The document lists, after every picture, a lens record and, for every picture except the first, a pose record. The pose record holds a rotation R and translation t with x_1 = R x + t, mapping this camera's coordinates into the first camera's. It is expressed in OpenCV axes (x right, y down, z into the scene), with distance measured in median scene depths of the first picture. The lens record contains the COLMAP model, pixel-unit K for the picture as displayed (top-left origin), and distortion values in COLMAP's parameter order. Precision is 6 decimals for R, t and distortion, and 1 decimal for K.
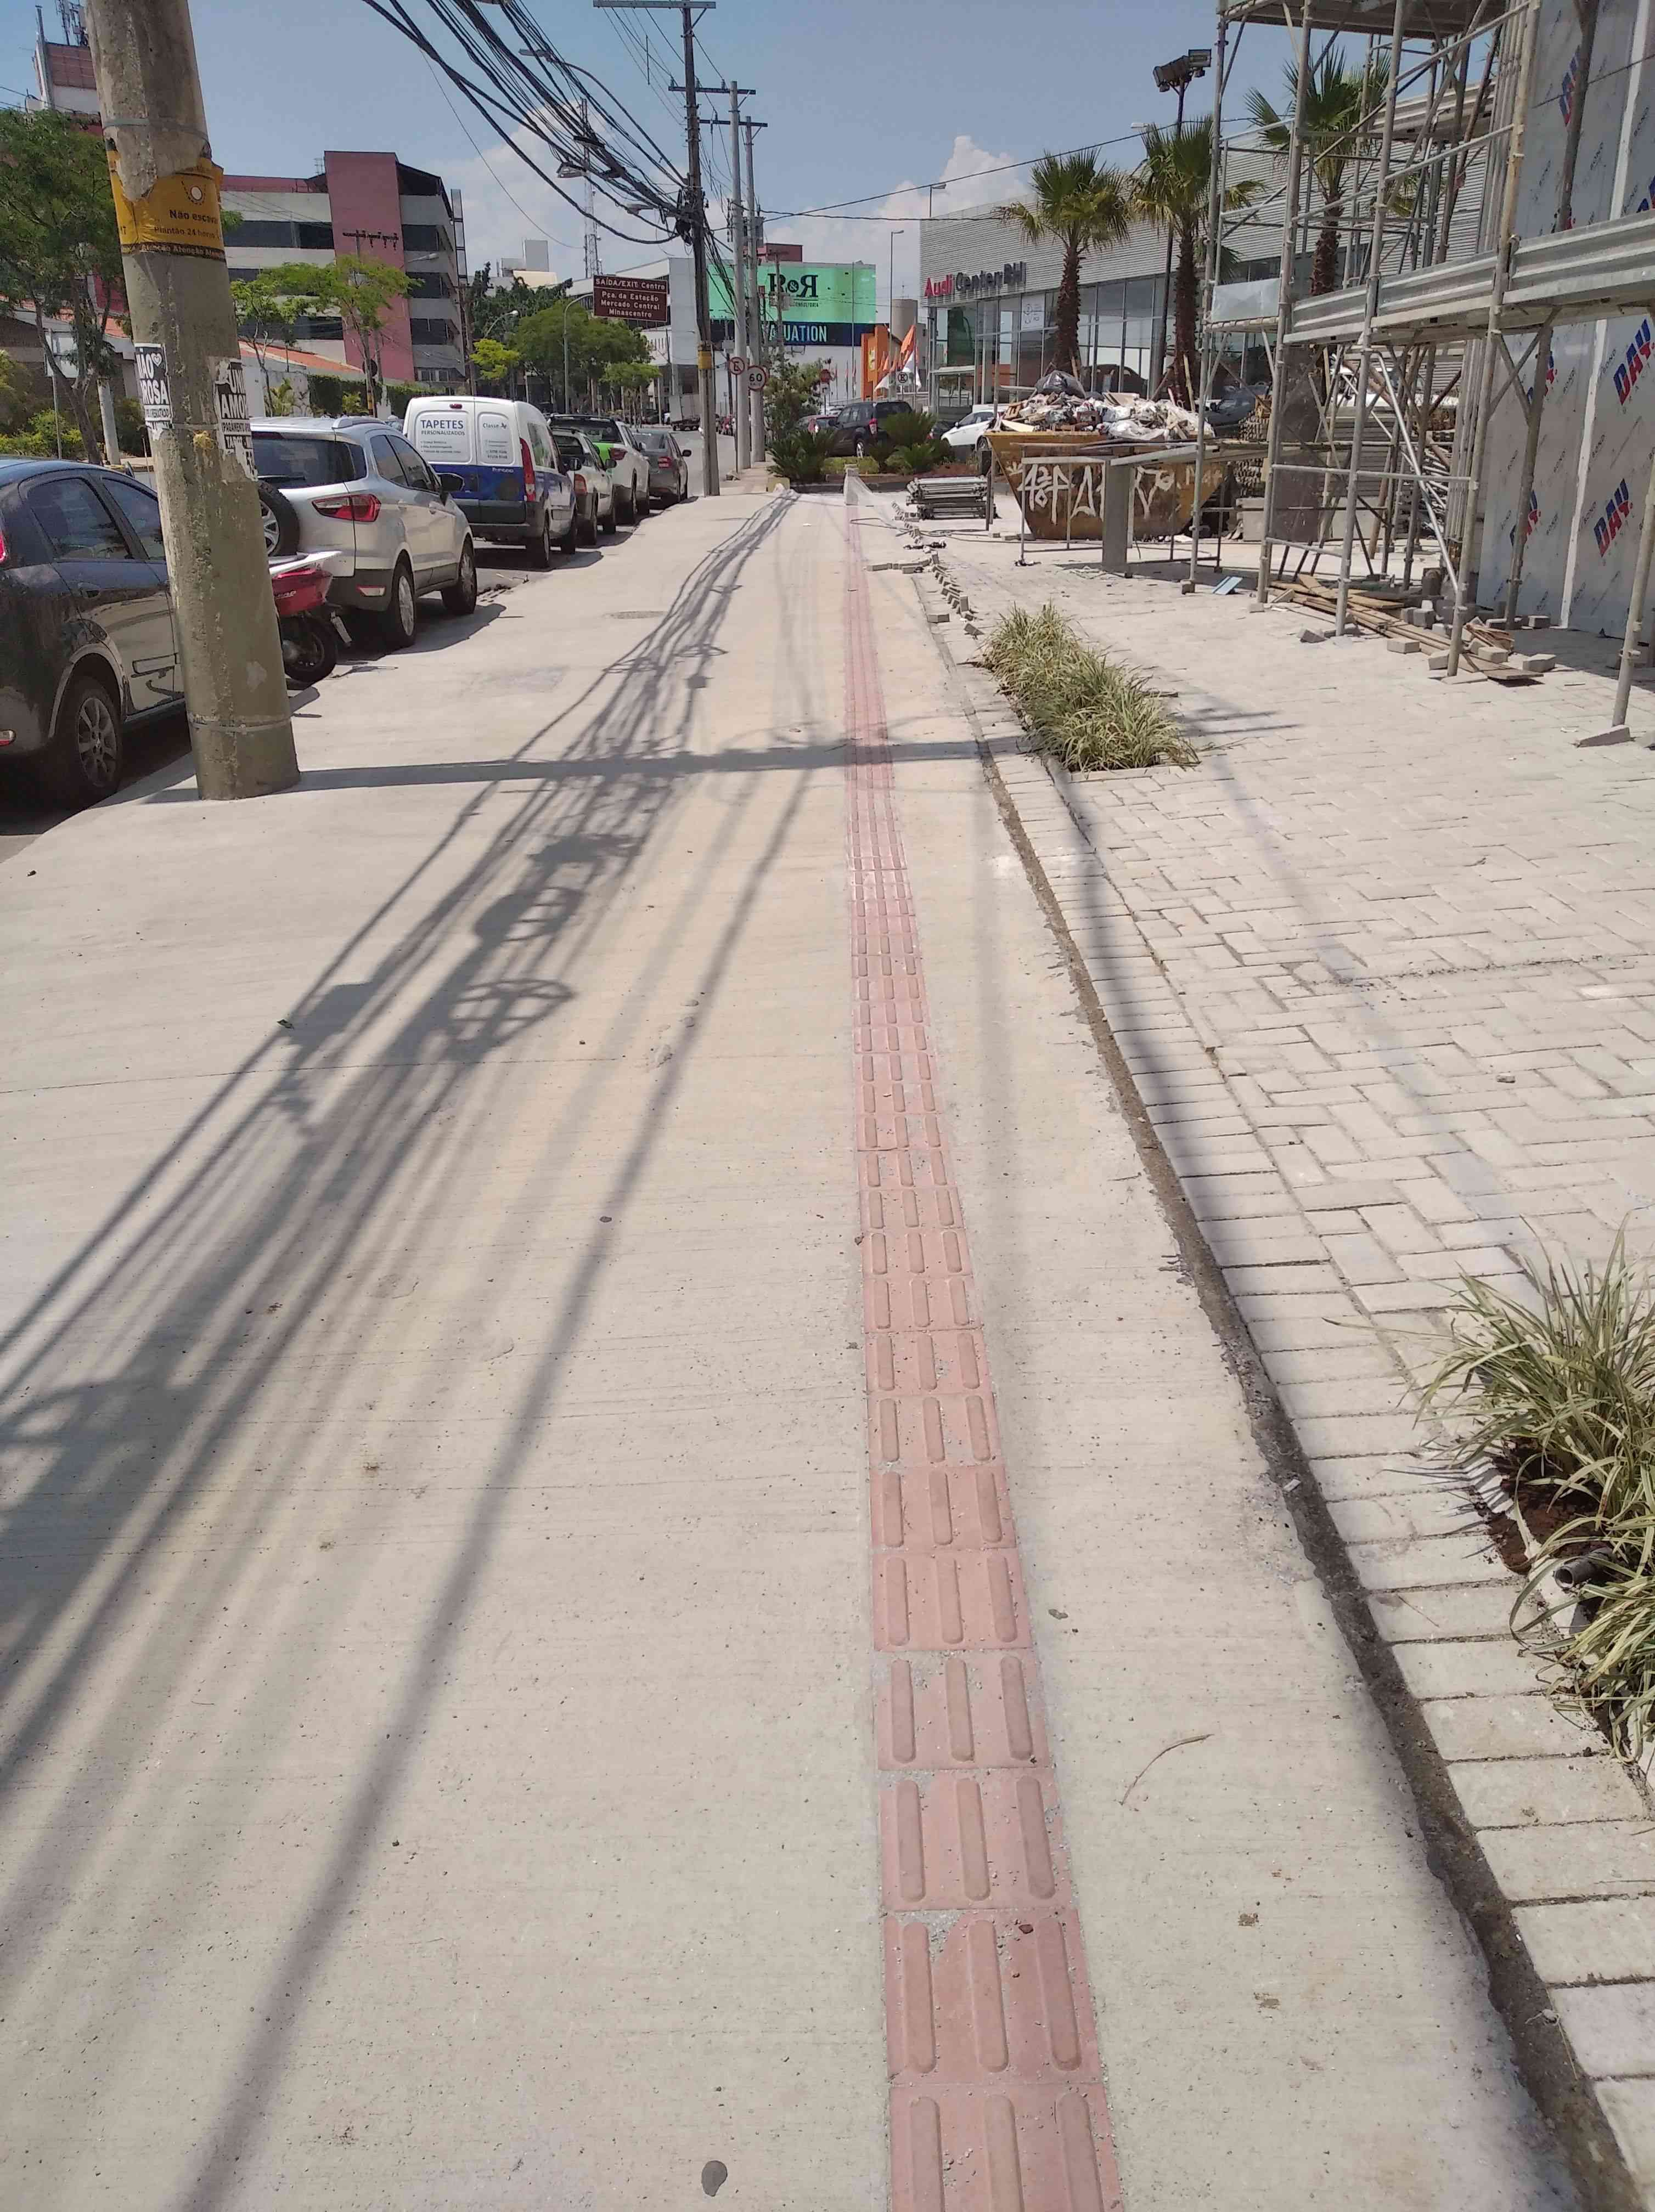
lens RADIAL K [[1874.8, 0, 851.4], [0, 1874.8, 1094.3], [0, 0, 1]] dist [0.063111, 0.000252]
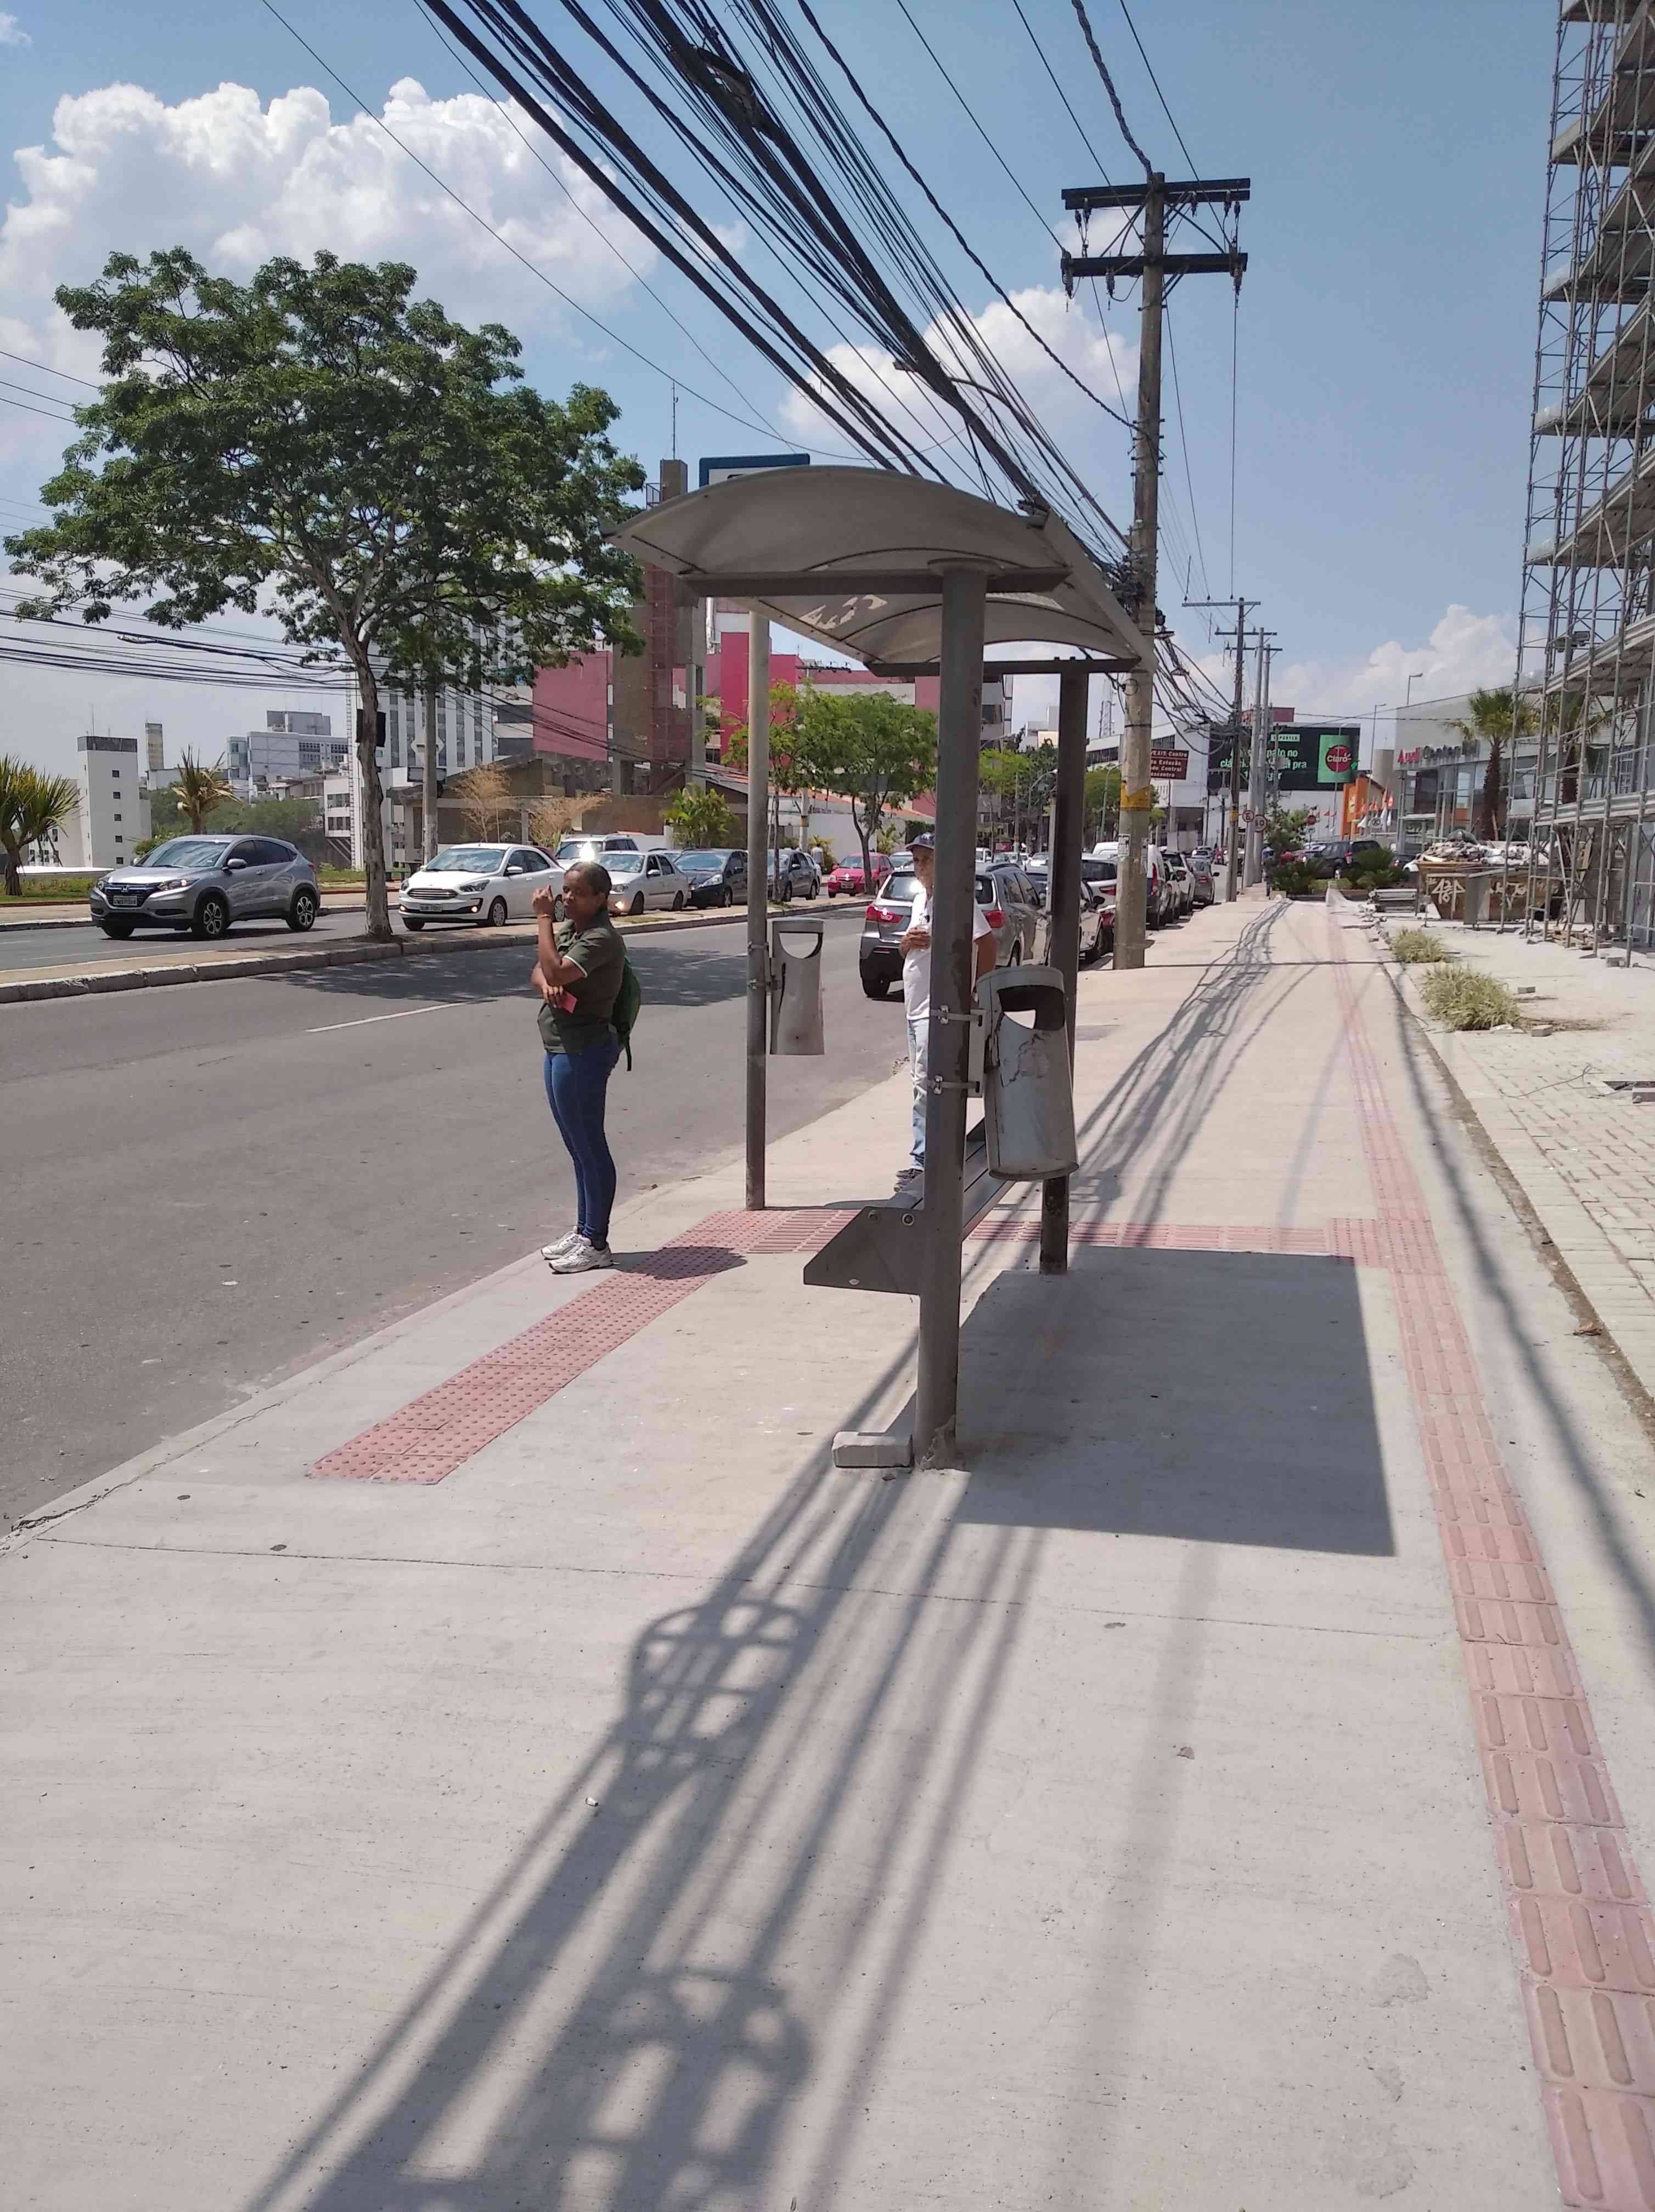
lens RADIAL K [[1874.8, 0, 827.6], [0, 1874.8, 1127.7], [0, 0, 1]] dist [0.063111, 0.000252]
pose [[0.966987, 0.050838, -0.249705, -0.002788], [-0.098471, 0.978328, -0.182149, 0.139553], [0.235033, 0.200725, 0.951036, -0.393667]]
